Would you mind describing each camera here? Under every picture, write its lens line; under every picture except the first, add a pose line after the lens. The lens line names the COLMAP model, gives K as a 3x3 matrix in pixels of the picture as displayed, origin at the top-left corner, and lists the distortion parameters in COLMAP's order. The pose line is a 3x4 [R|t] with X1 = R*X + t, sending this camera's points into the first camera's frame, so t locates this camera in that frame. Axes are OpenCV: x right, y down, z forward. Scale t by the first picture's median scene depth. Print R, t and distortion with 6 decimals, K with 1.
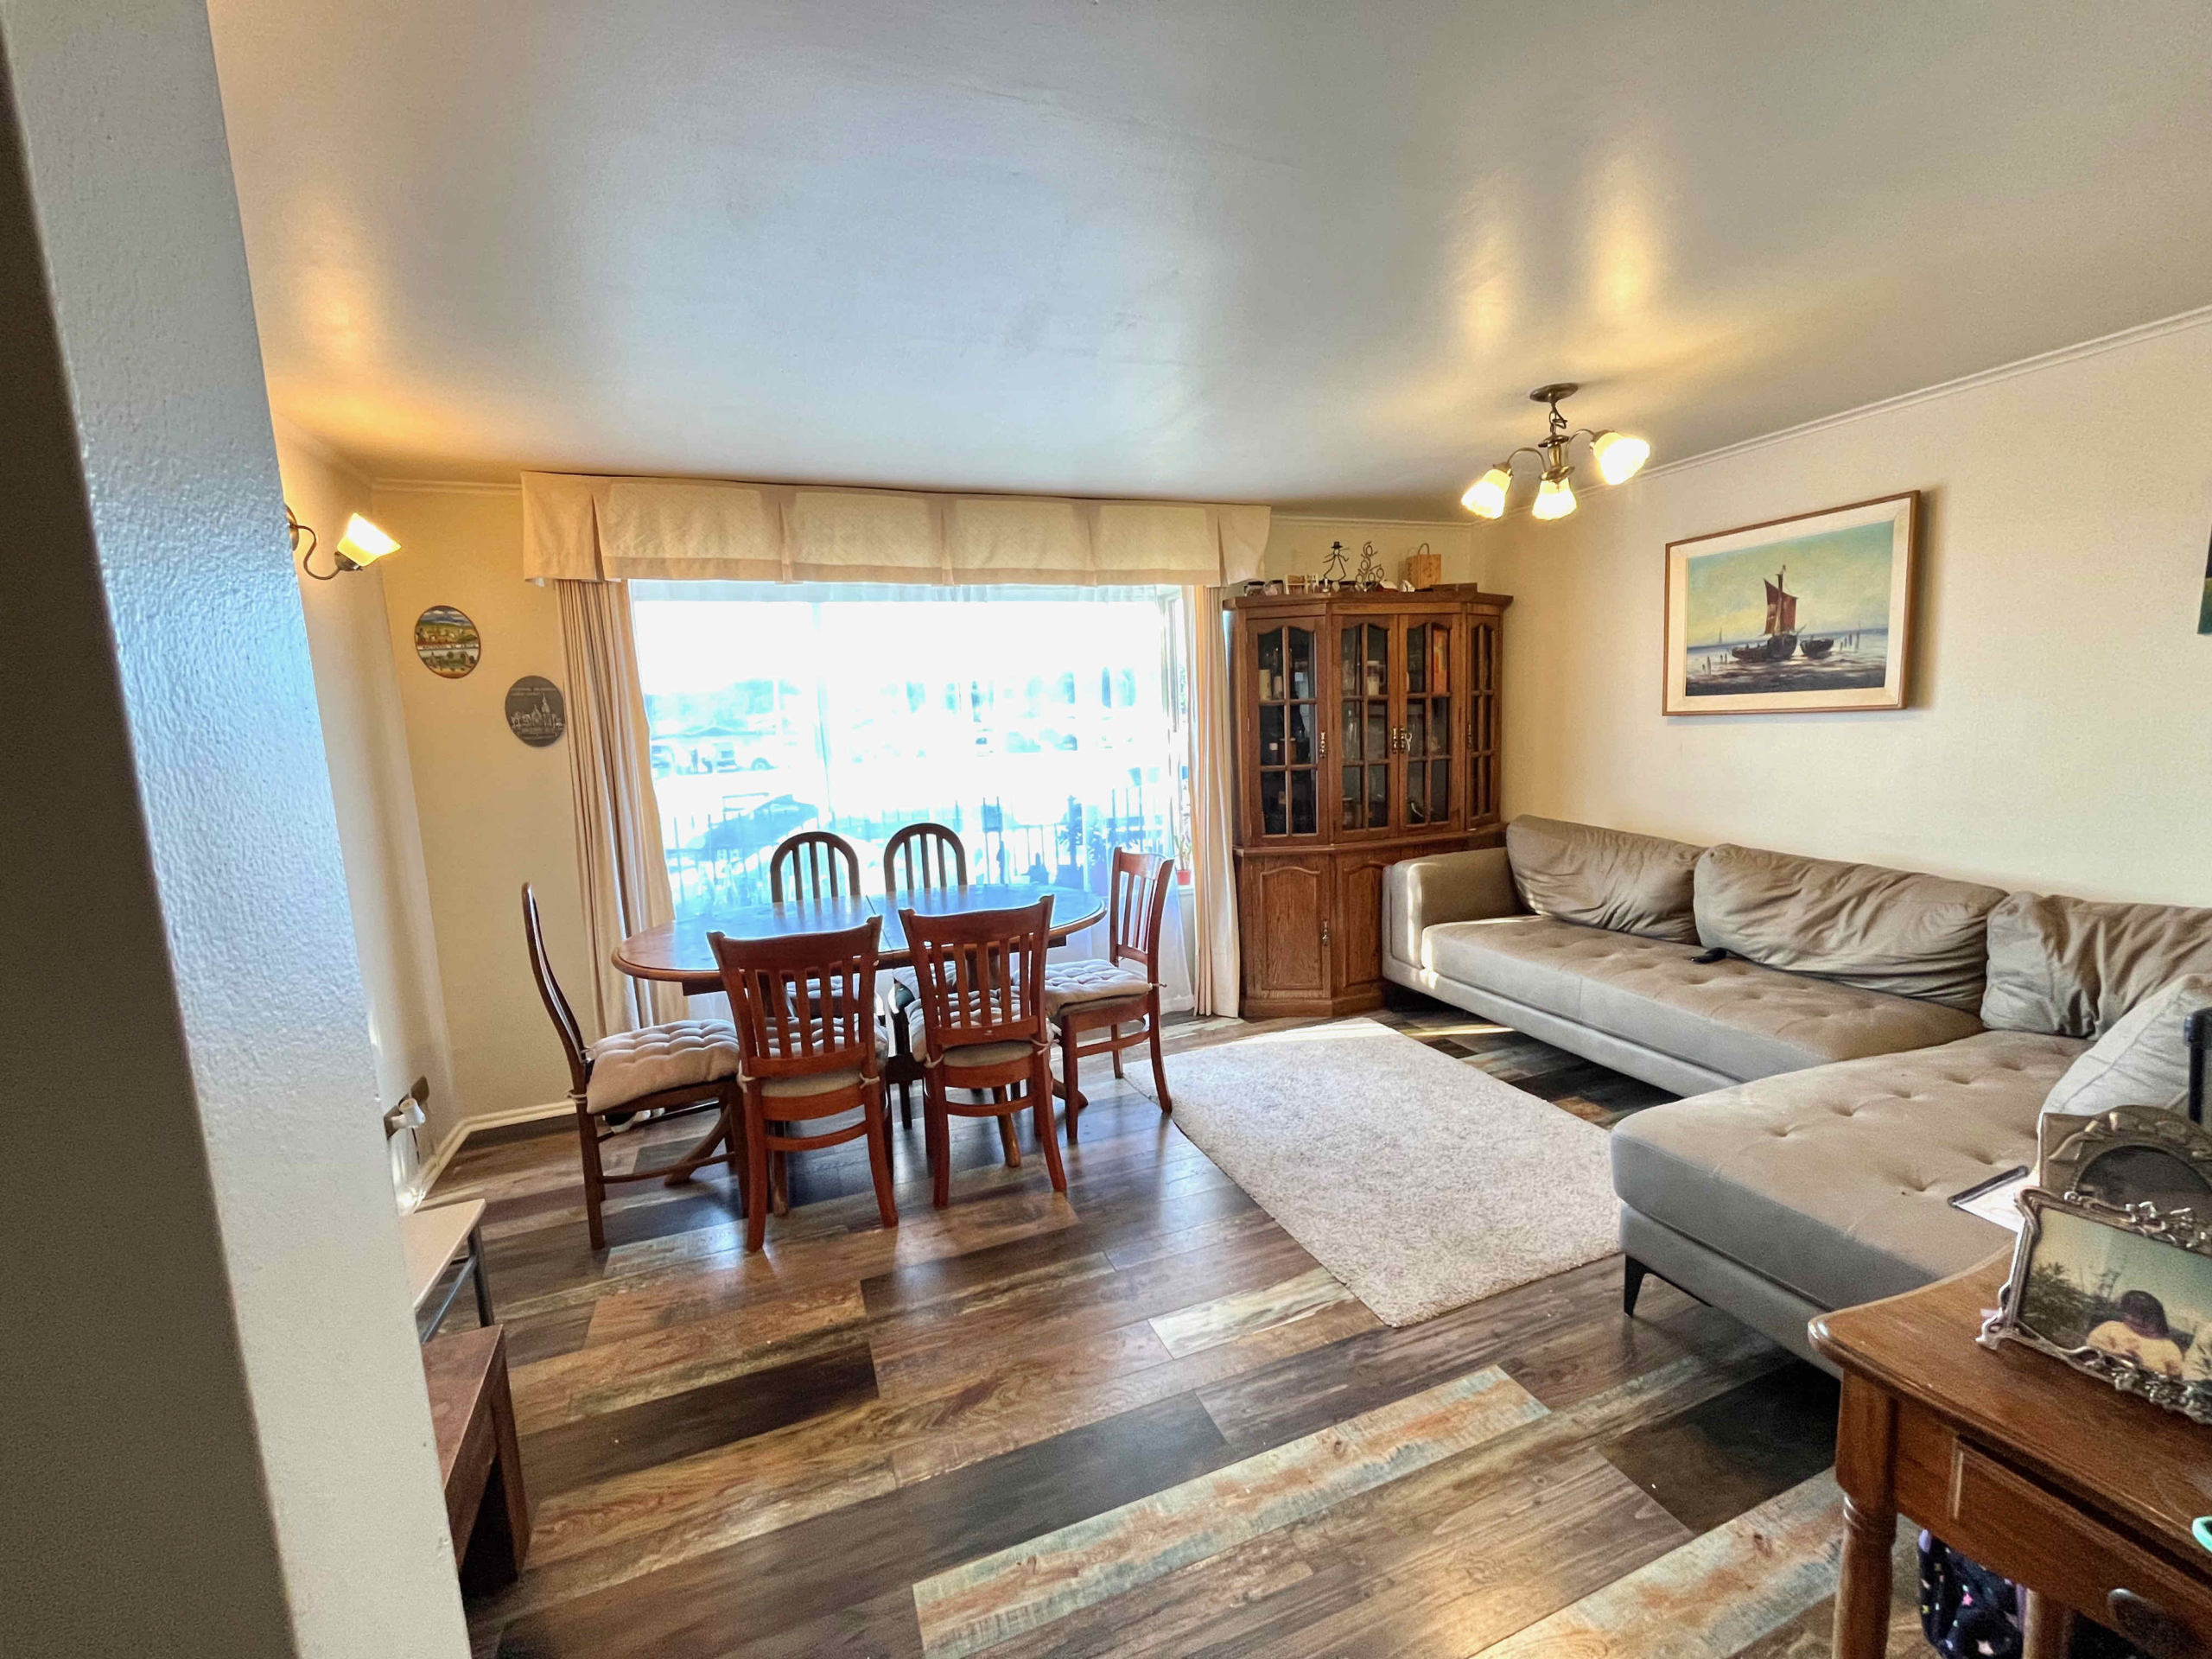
lens RADIAL K [[894.4, 0, 1102.4], [0, 894.4, 835.0], [0, 0, 1]] dist [-0.001235, 0.000169]
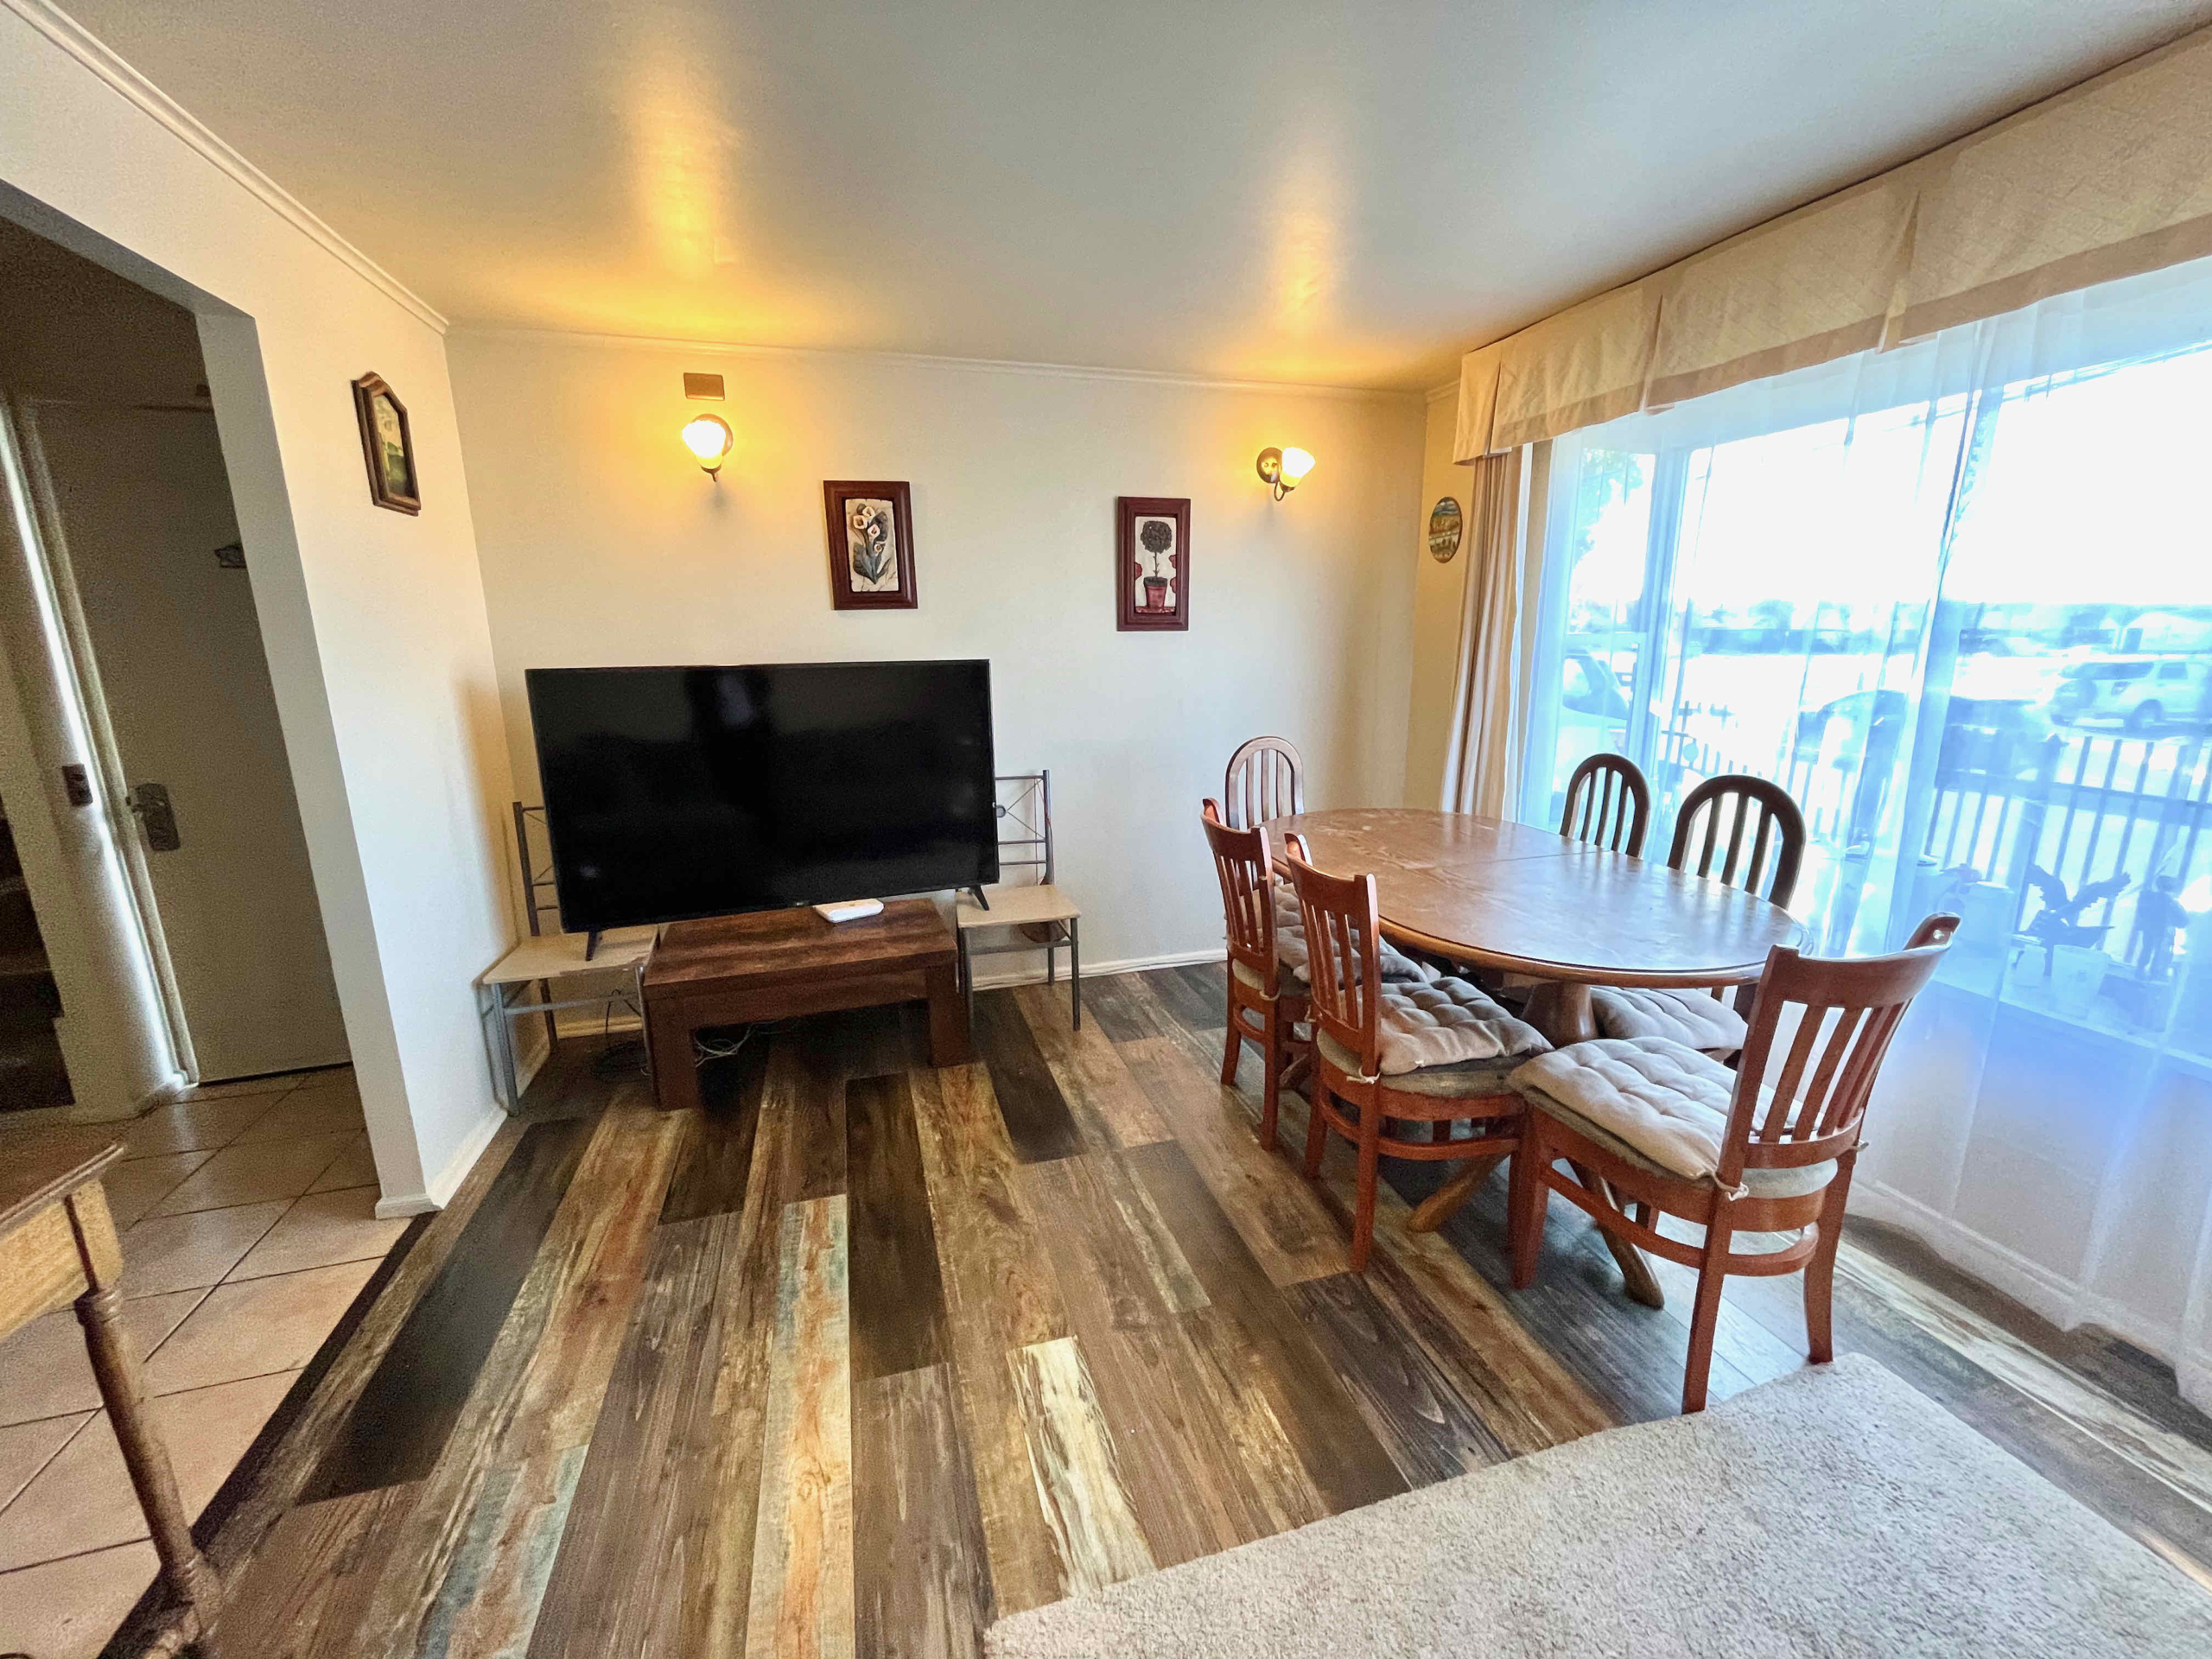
lens RADIAL K [[894.4, 0, 1102.4], [0, 894.4, 835.0], [0, 0, 1]] dist [-0.001235, 0.000169]
pose [[-0.083049, 0.264623, -0.960769, 0.661775], [-0.113597, 0.955302, 0.272937, -0.139297], [0.990050, 0.131807, -0.049276, 0.886888]]
